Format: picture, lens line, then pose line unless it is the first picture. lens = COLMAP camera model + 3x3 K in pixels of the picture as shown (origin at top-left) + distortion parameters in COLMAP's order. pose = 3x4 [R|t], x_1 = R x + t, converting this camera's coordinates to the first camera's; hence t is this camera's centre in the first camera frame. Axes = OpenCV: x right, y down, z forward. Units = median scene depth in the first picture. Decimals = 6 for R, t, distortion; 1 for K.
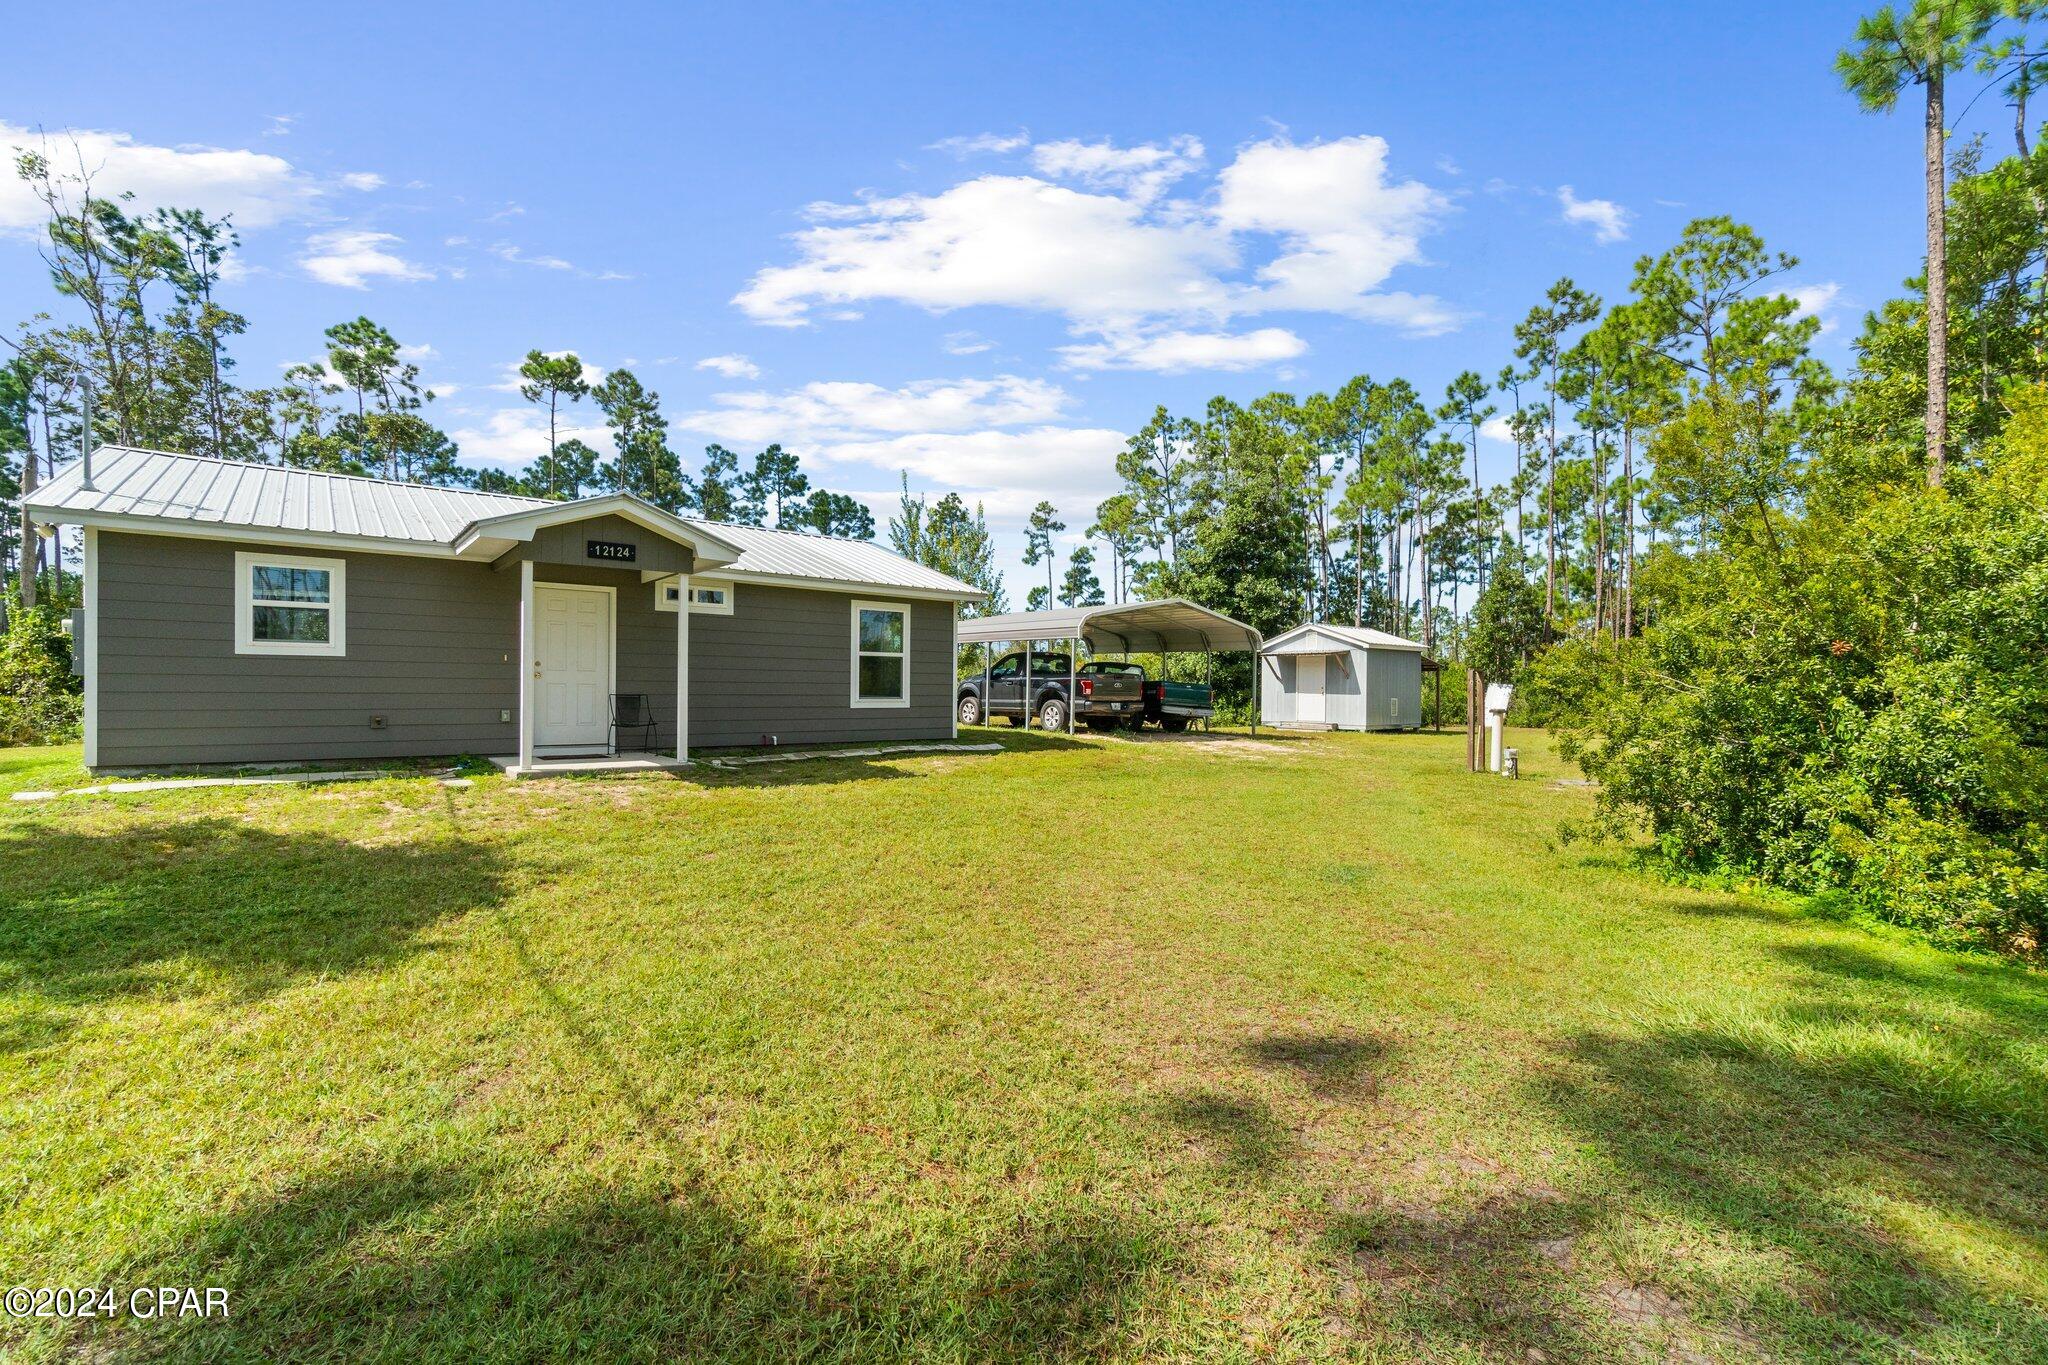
lens RADIAL K [[904.8, 0, 1000.5], [0, 904.8, 675.2], [0, 0, 1]] dist [-0.000984, 0.000381]
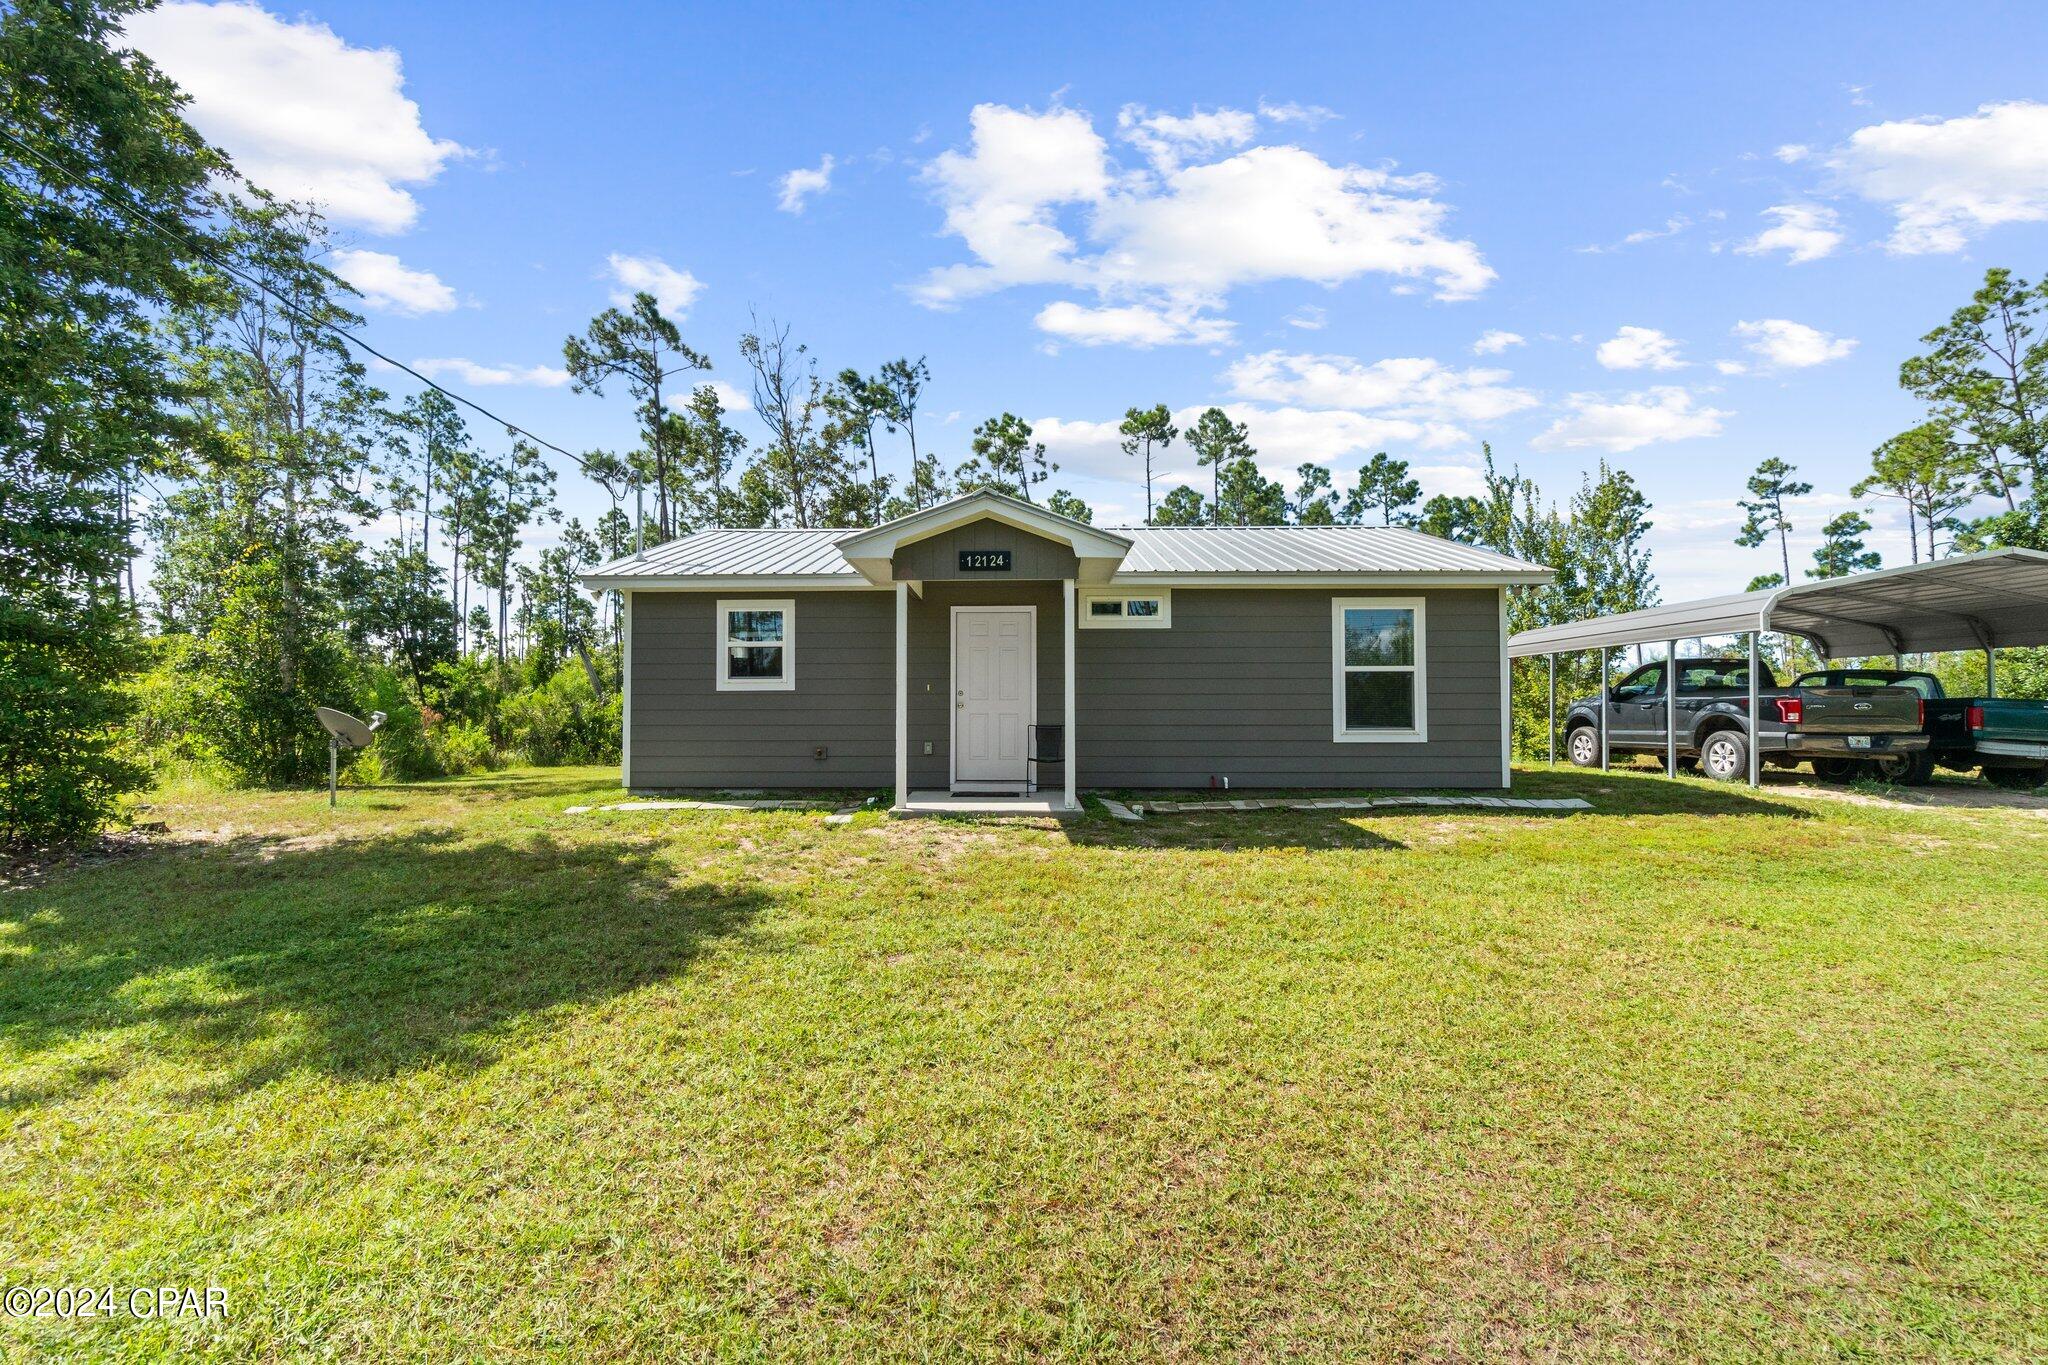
lens RADIAL K [[875.1, 0, 1024.0], [0, 875.1, 682.5], [0, 0, 1]] dist [0.002374, 0.000863]
pose [[0.772624, -0.035004, -0.633899, 0.044036], [0.017891, 0.999283, -0.033375, 0.002949], [0.634612, 0.014445, 0.772696, 0.127556]]
